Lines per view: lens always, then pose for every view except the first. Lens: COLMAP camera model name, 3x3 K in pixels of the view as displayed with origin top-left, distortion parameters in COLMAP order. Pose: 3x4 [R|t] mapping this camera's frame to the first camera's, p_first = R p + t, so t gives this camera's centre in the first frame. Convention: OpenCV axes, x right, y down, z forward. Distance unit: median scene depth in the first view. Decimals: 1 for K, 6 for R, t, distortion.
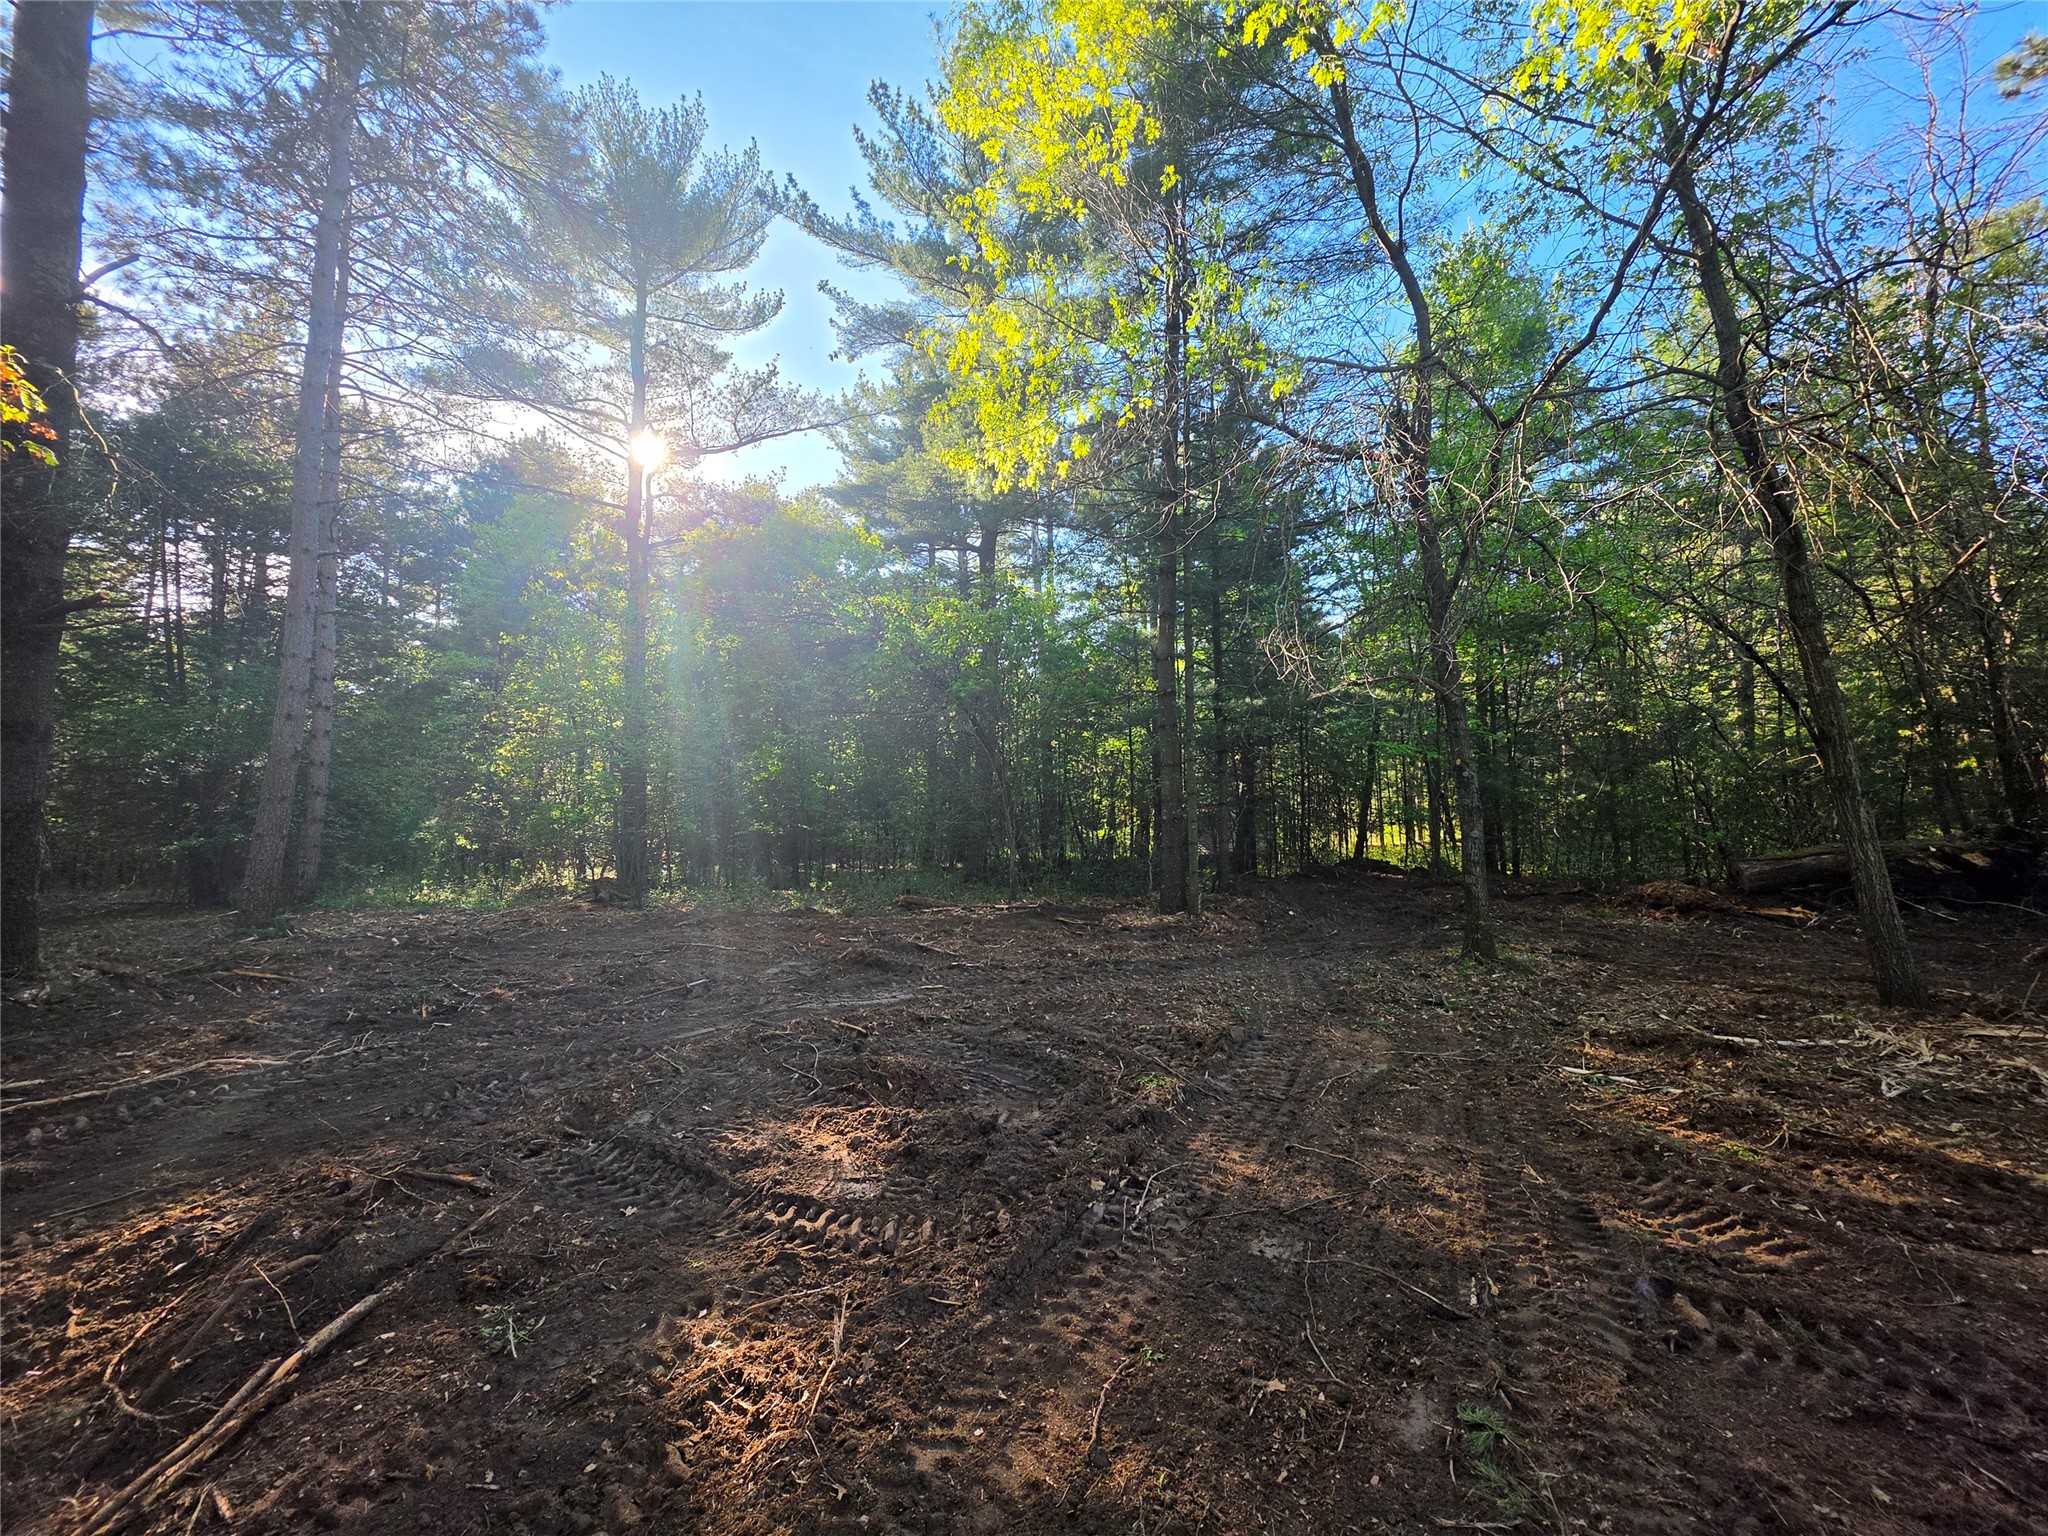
lens RADIAL K [[811.8, 0, 1019.7], [0, 811.8, 759.3], [0, 0, 1]] dist [-0.005978, 0.001987]
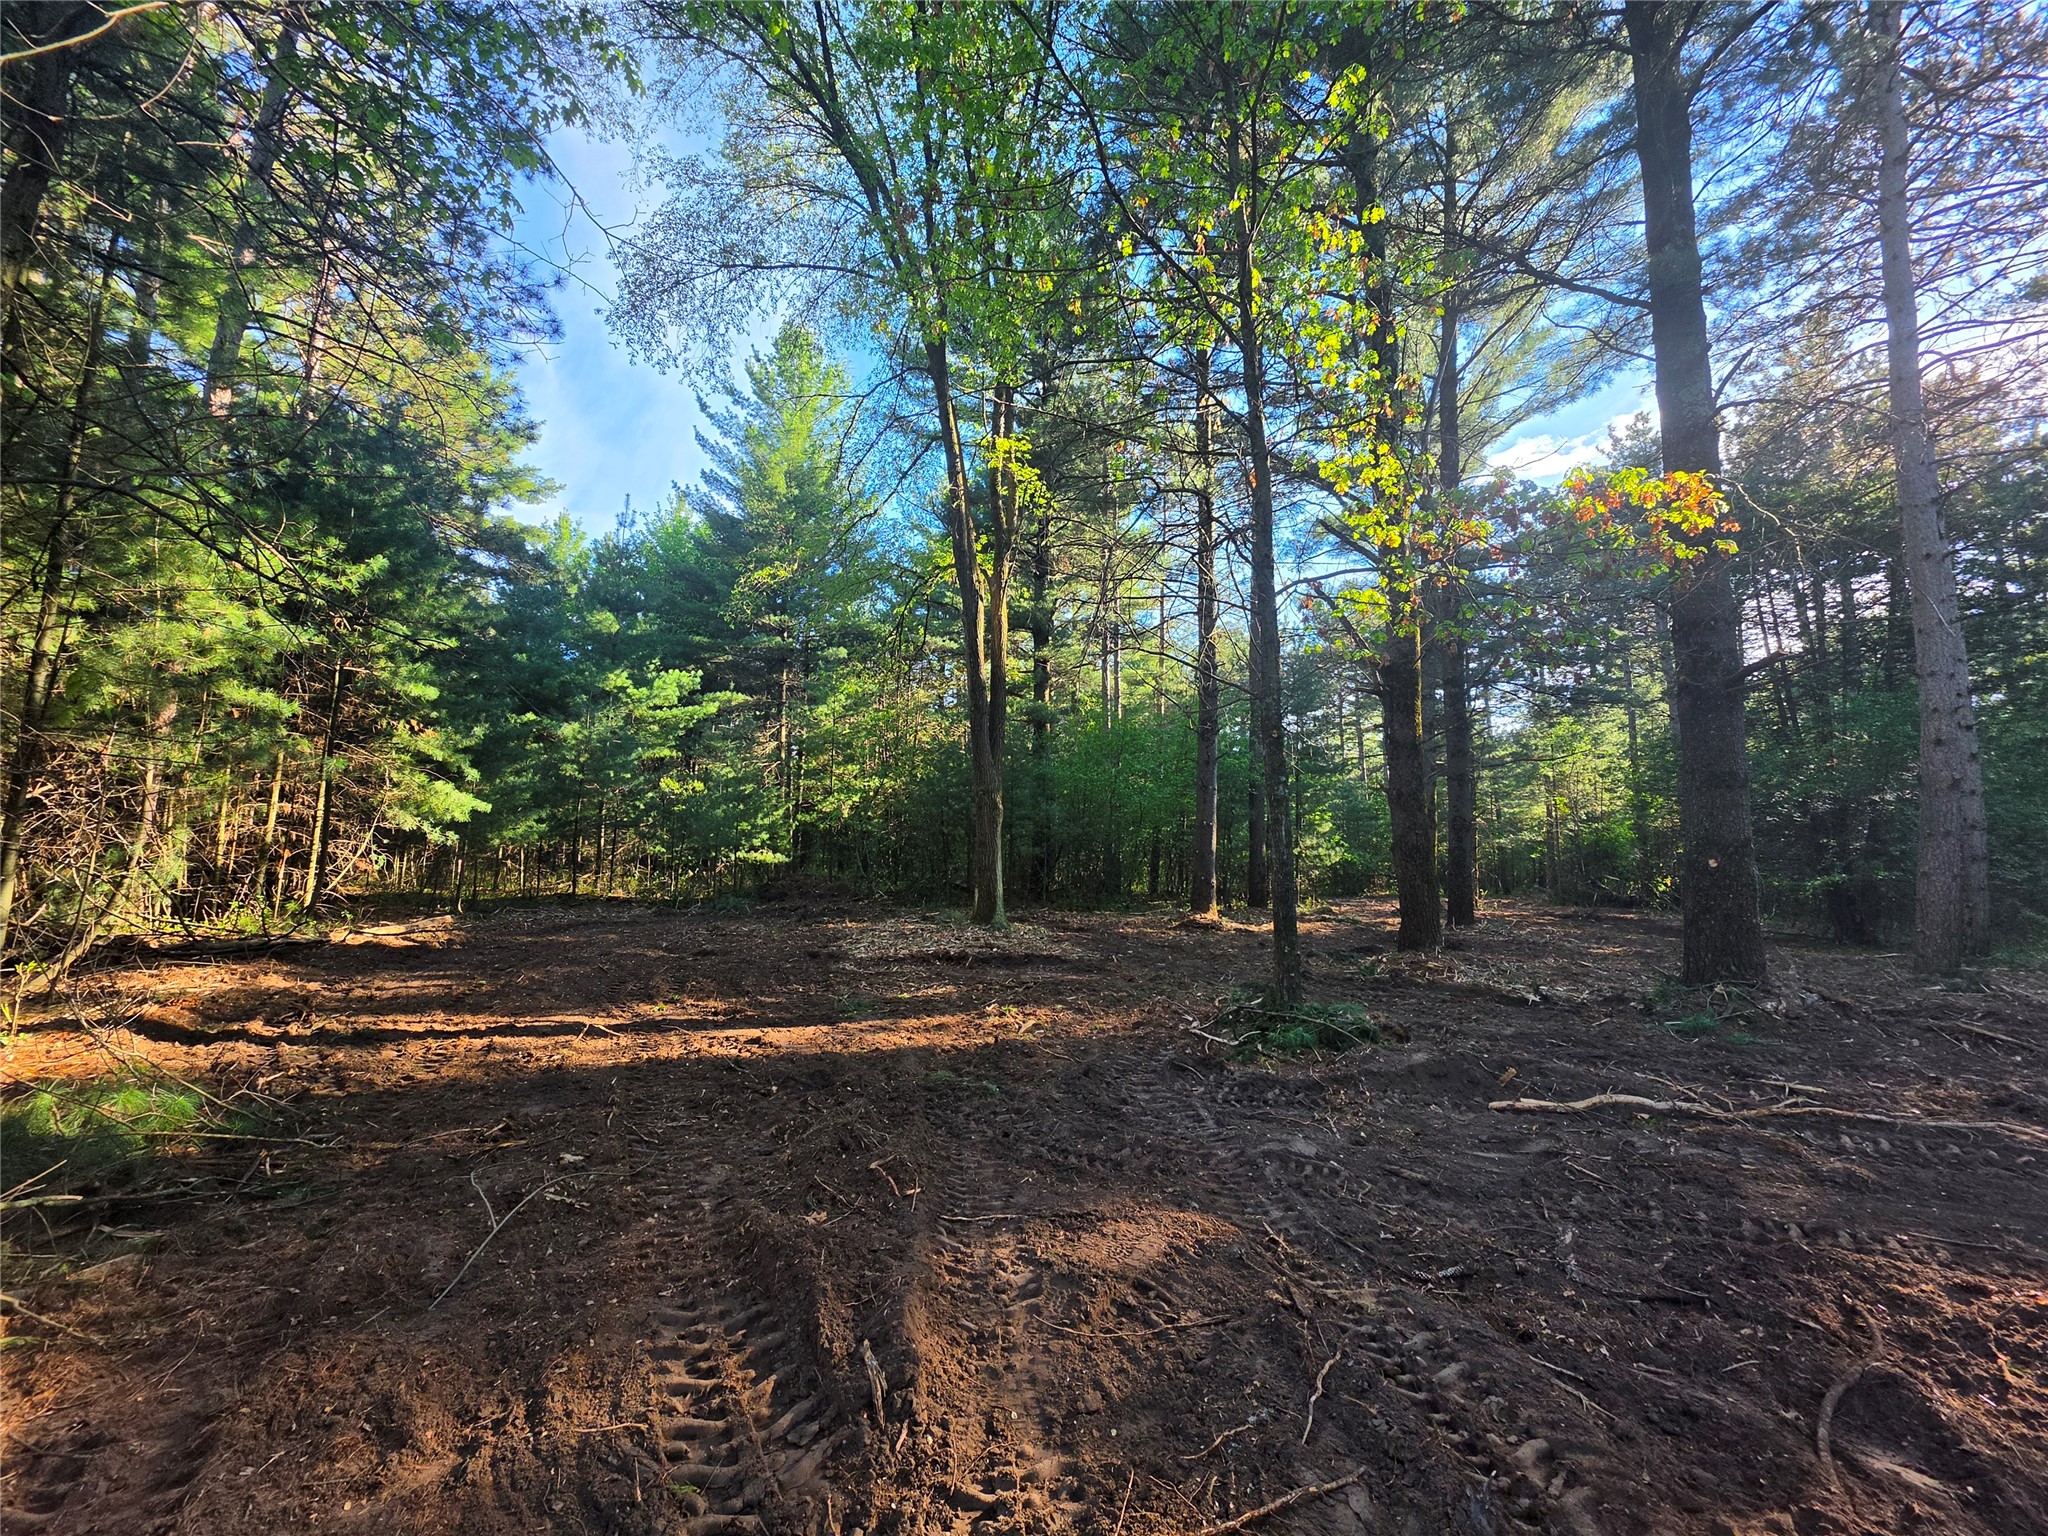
lens RADIAL K [[811.8, 0, 1019.4], [0, 811.8, 760.1], [0, 0, 1]] dist [-0.005978, 0.001987]
pose [[0.015773, -0.102079, -0.994651, -0.019892], [0.058567, 0.993161, -0.100997, -0.001313], [0.998159, -0.056661, 0.021643, -0.026259]]
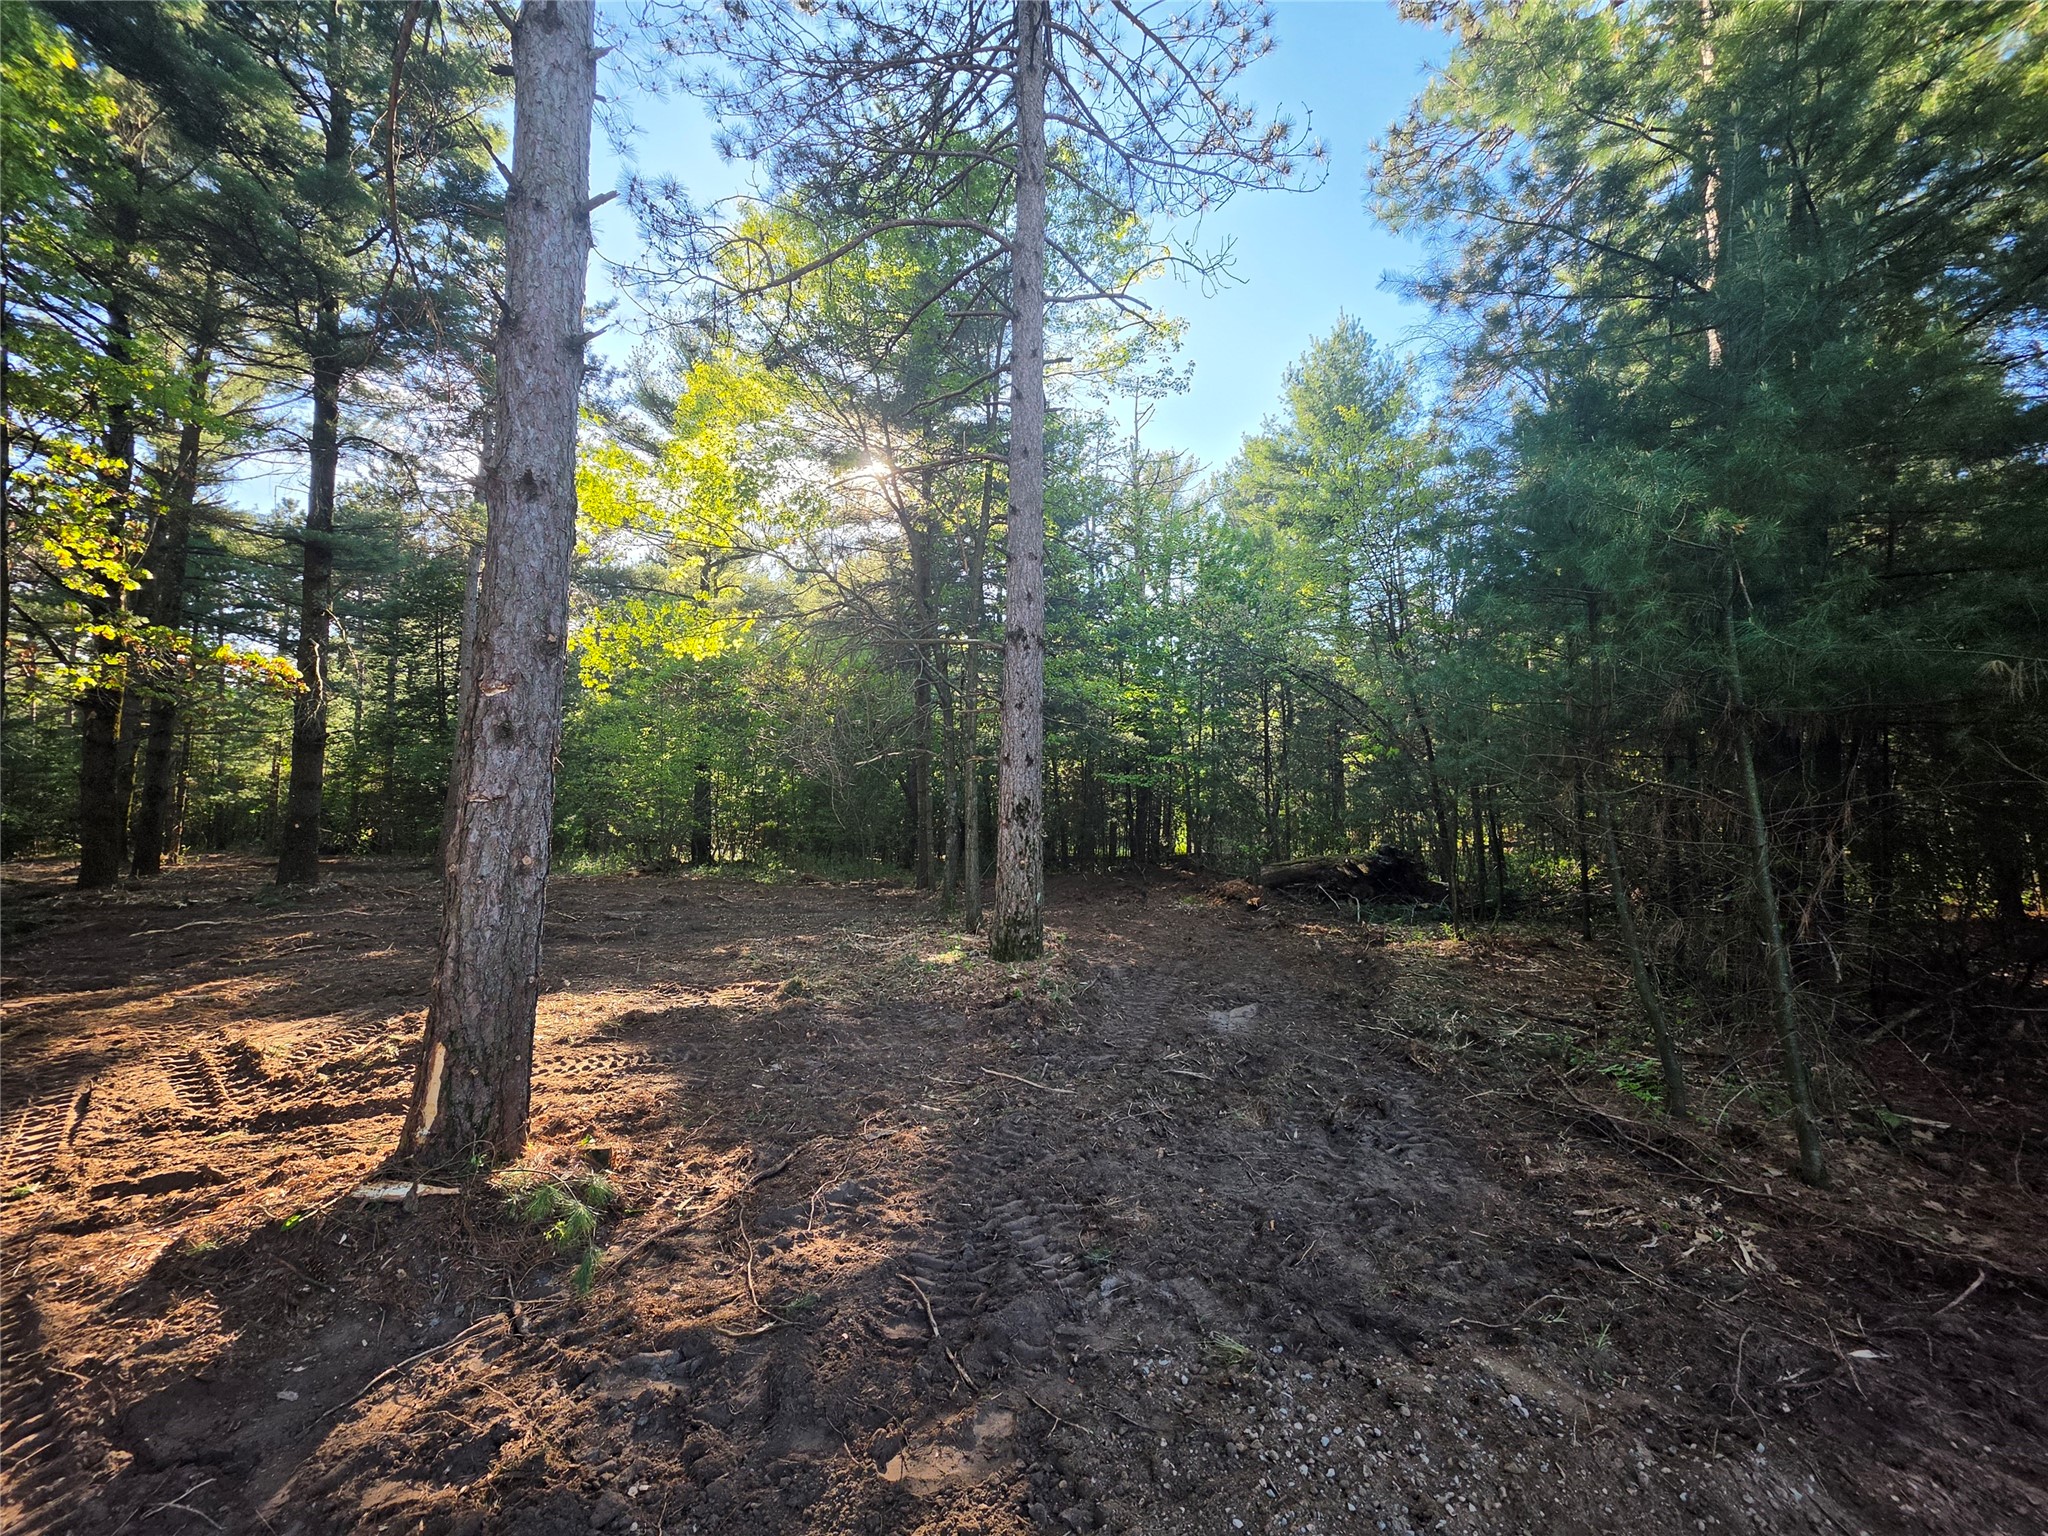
lens RADIAL K [[811.8, 0, 1019.6], [0, 811.8, 761.4], [0, 0, 1]] dist [-0.005978, 0.001987]
pose [[0.967656, 0.001271, -0.252270, 0.555746], [0.000601, 0.999973, 0.007346, -0.047558], [0.252273, -0.007260, 0.967629, -0.317632]]
